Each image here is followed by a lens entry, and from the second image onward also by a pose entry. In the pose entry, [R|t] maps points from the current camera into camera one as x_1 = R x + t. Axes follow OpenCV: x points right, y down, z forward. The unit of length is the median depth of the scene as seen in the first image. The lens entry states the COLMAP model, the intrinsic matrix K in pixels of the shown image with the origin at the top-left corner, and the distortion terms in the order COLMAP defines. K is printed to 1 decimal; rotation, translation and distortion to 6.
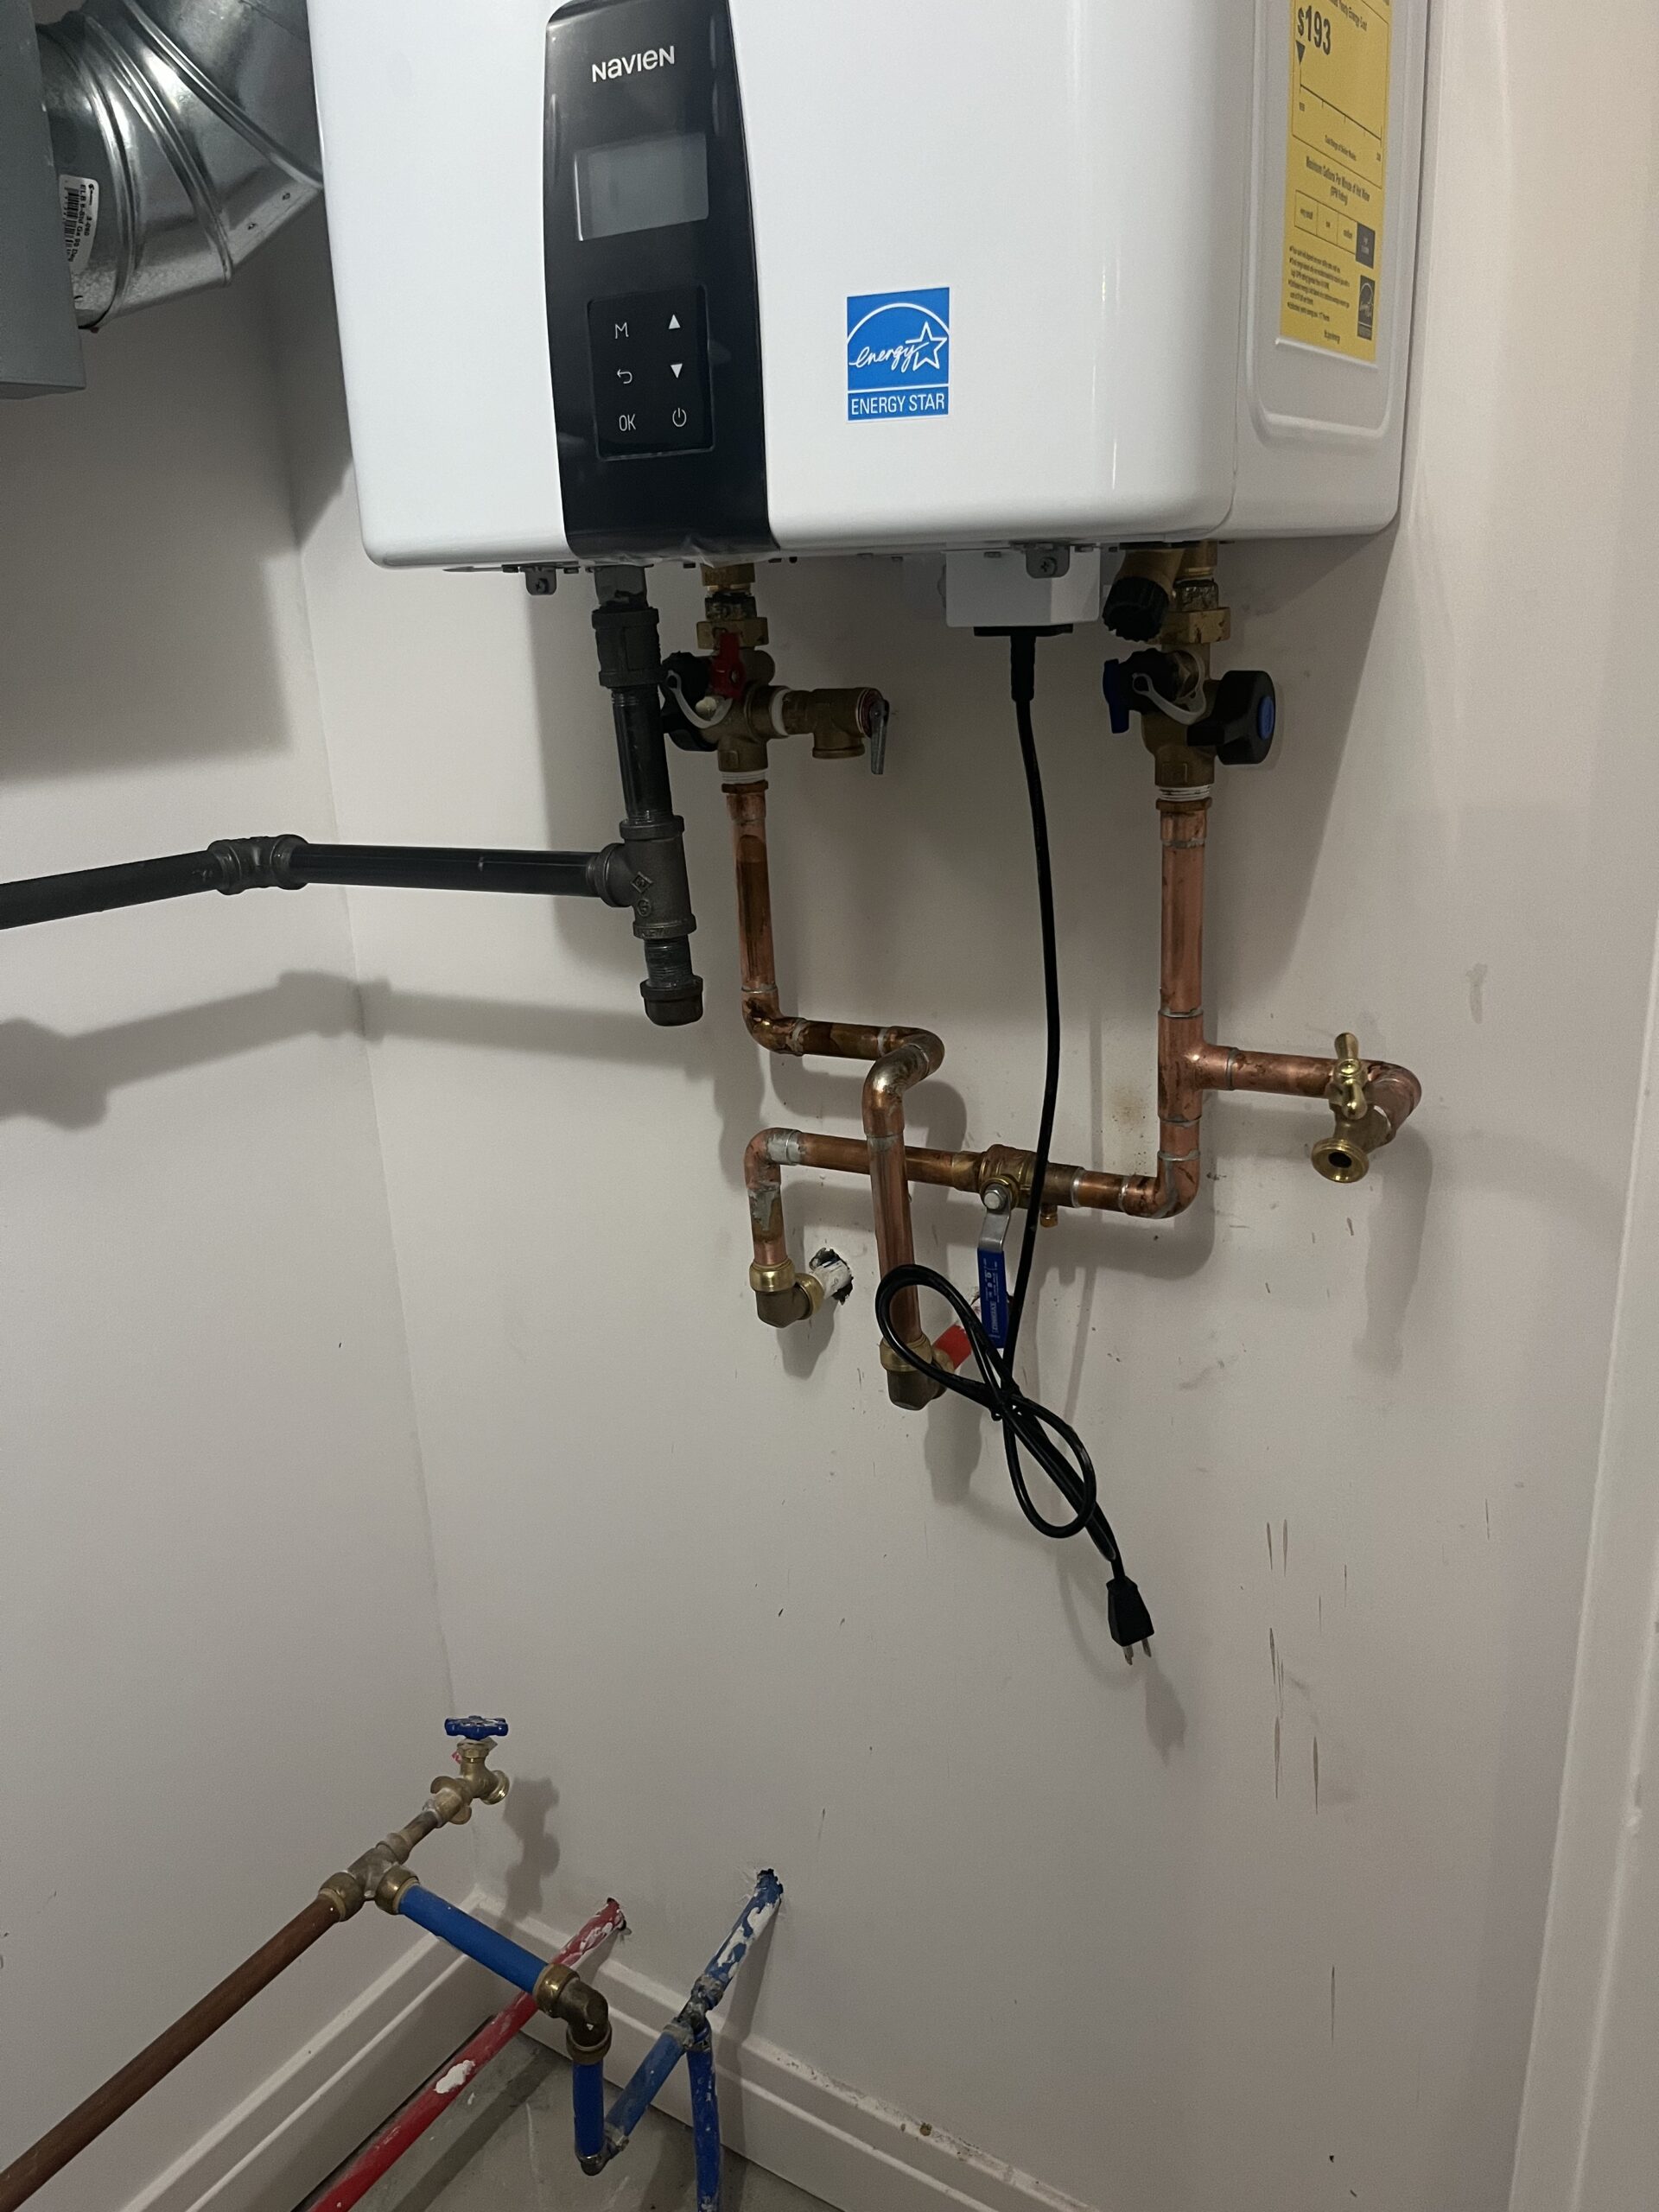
lens RADIAL K [[1676.9, 0, 823.1], [0, 1676.9, 1114.4], [0, 0, 1]] dist [0.078702, -0.112584]
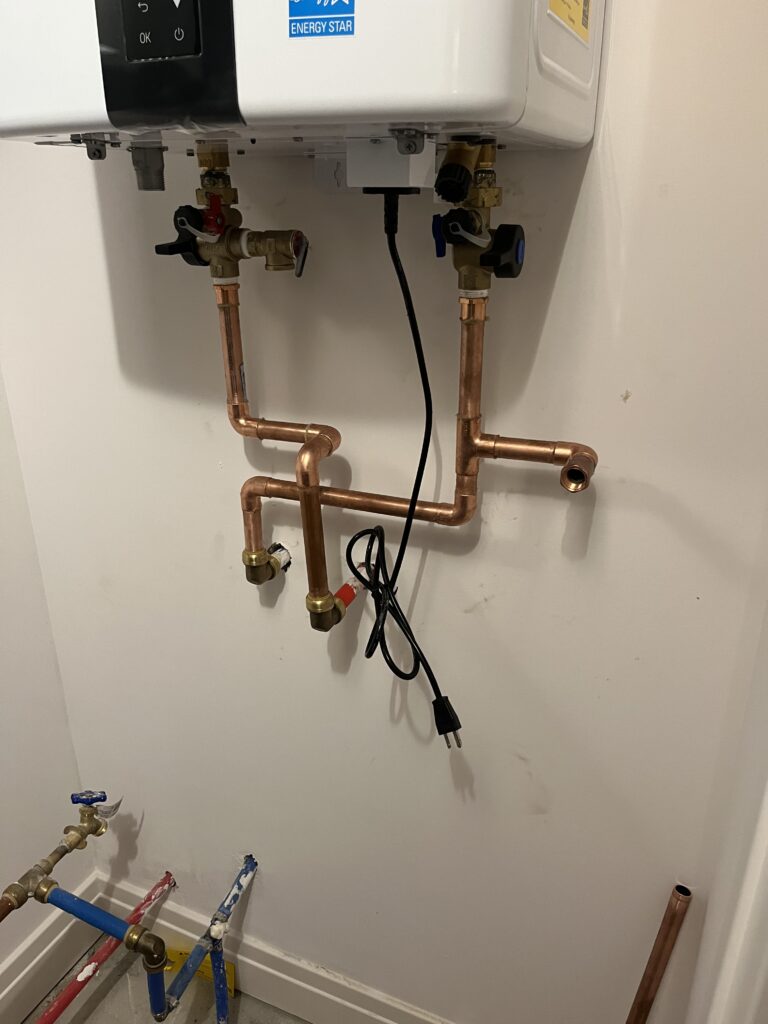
lens RADIAL K [[776.3, 0, 381.0], [0, 776.3, 515.9], [0, 0, 1]] dist [0.078702, -0.112584]
pose [[0.989550, -0.016377, 0.143256, -0.007471], [0.005263, 0.996969, 0.077620, -0.015905], [-0.144093, -0.076055, 0.986637, 0.143154]]
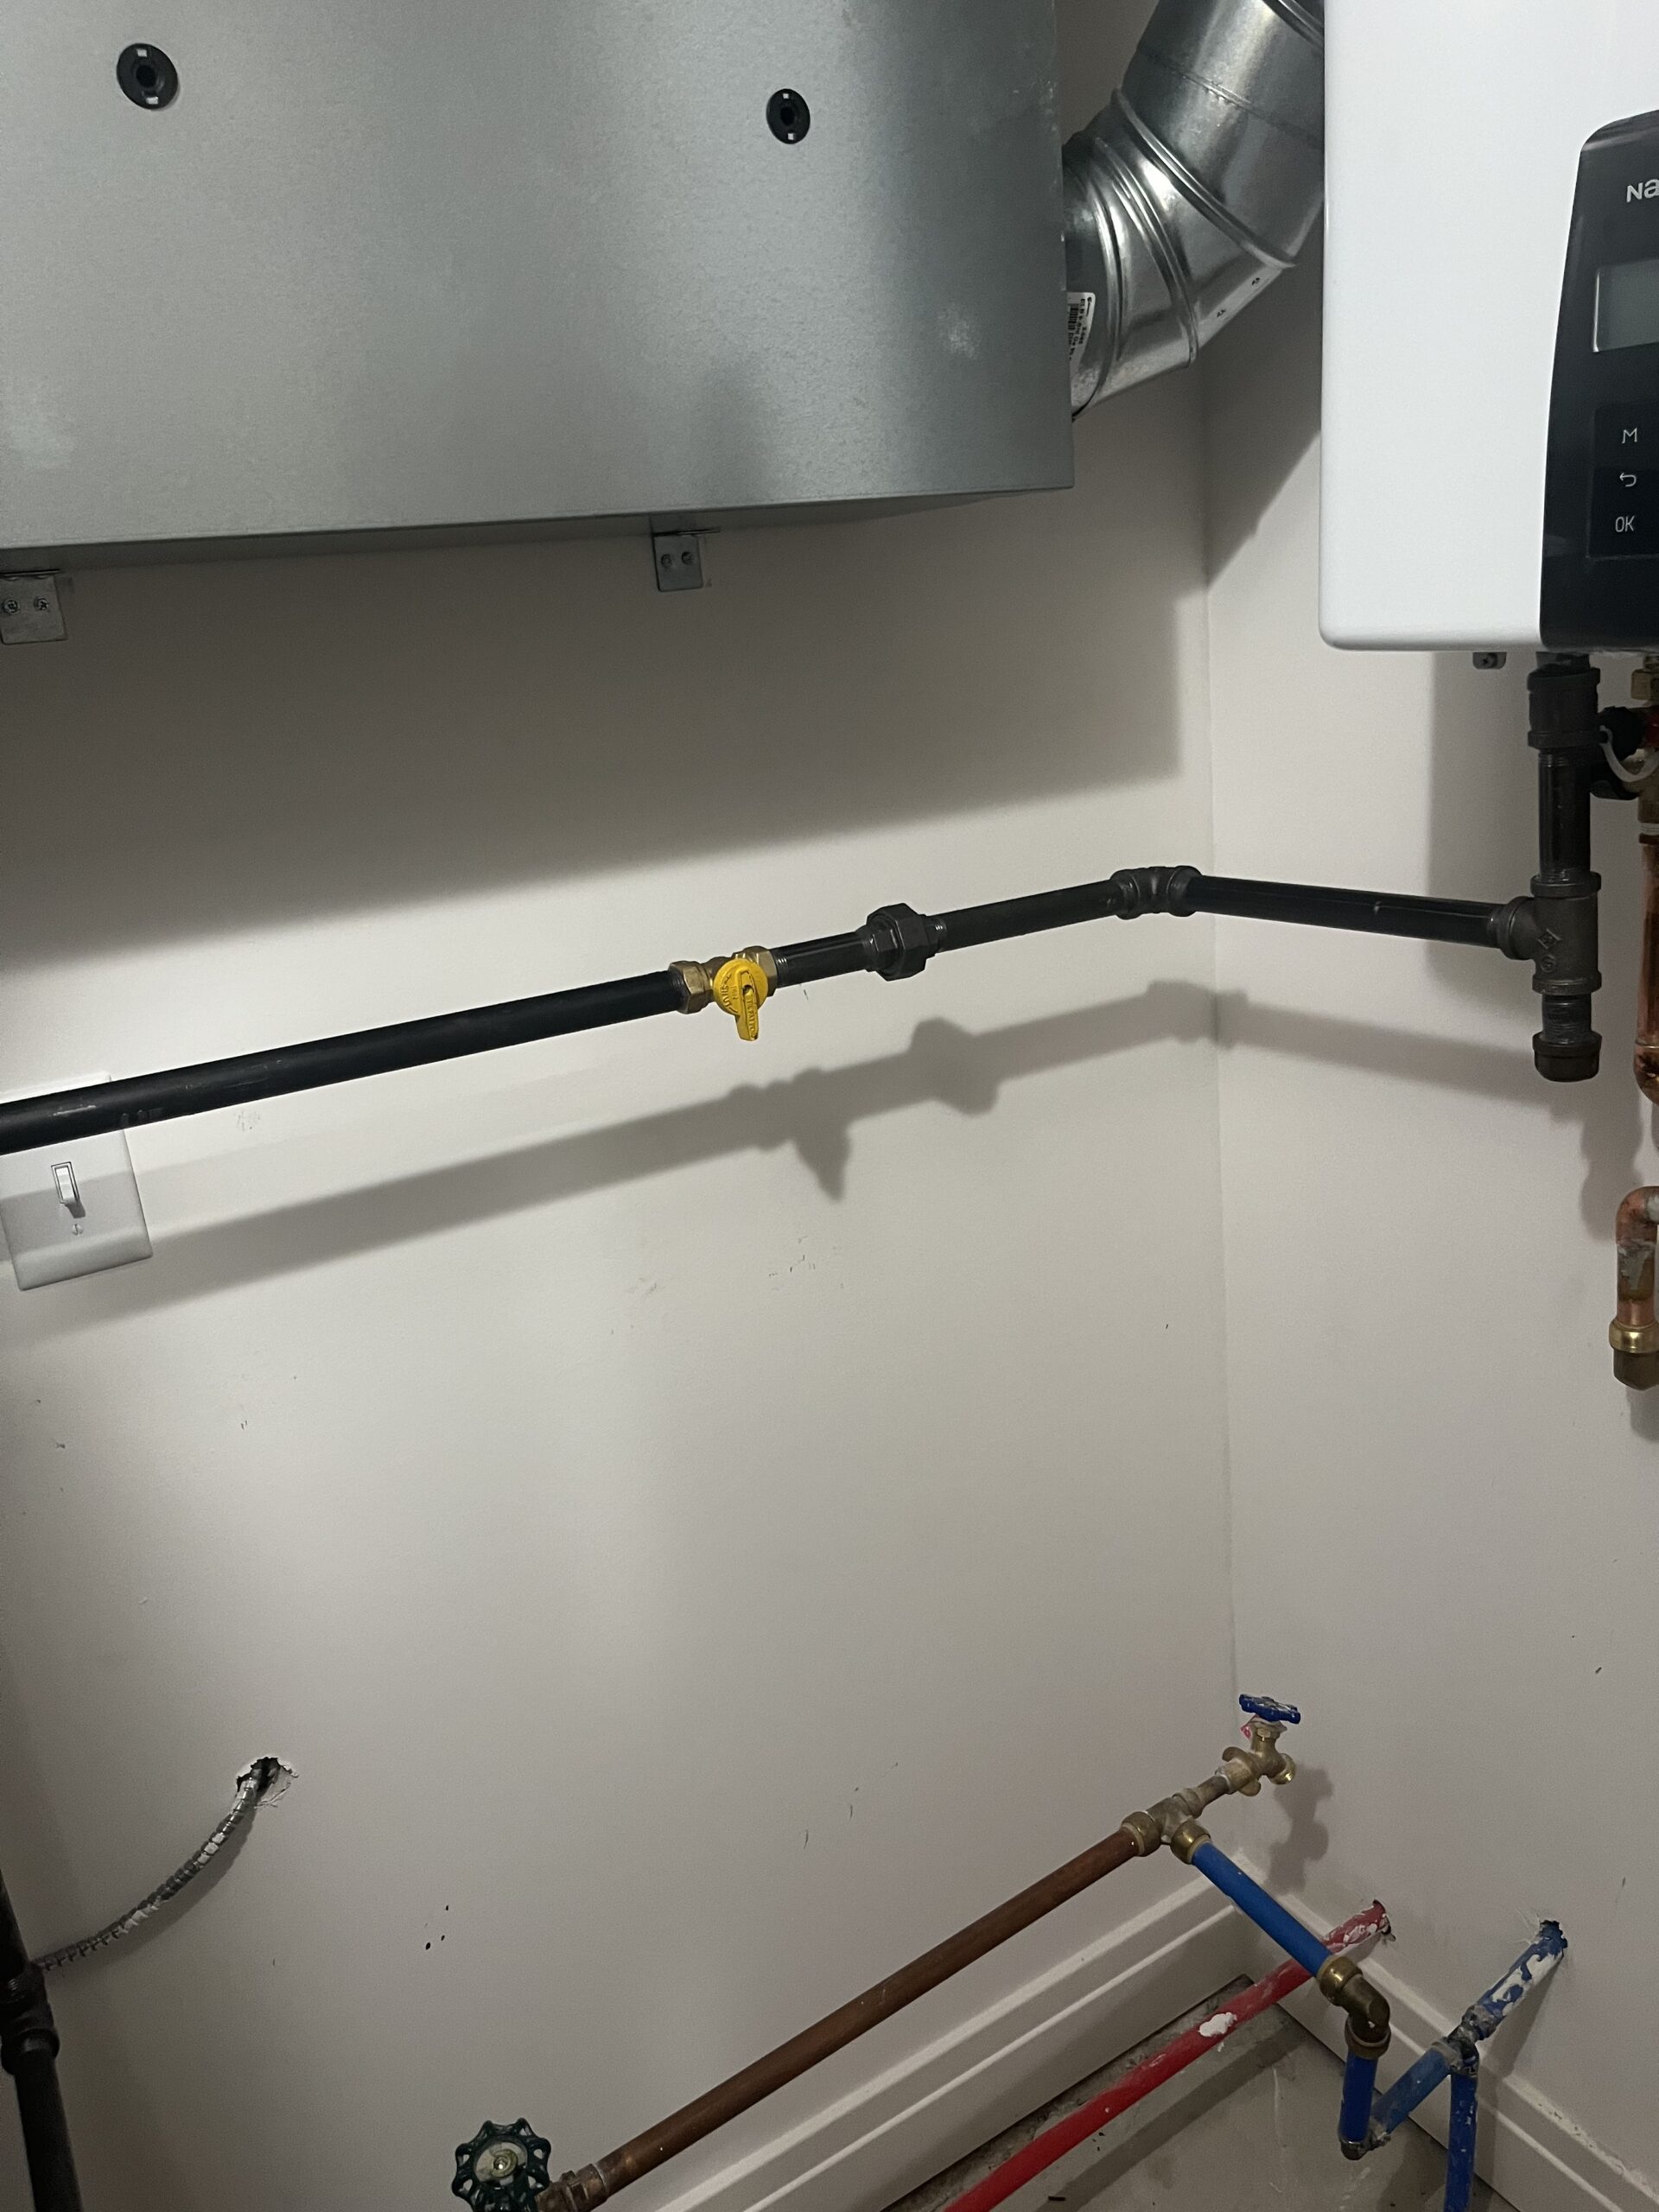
lens RADIAL K [[1694.1, 0, 828.6], [0, 1694.1, 1090.7], [0, 0, 1]] dist [0.073448, -0.108766]
pose [[0.907667, 0.093706, -0.409097, -0.064455], [-0.083597, 0.995590, 0.042567, -0.050019], [0.411282, -0.004437, 0.911497, -0.092470]]
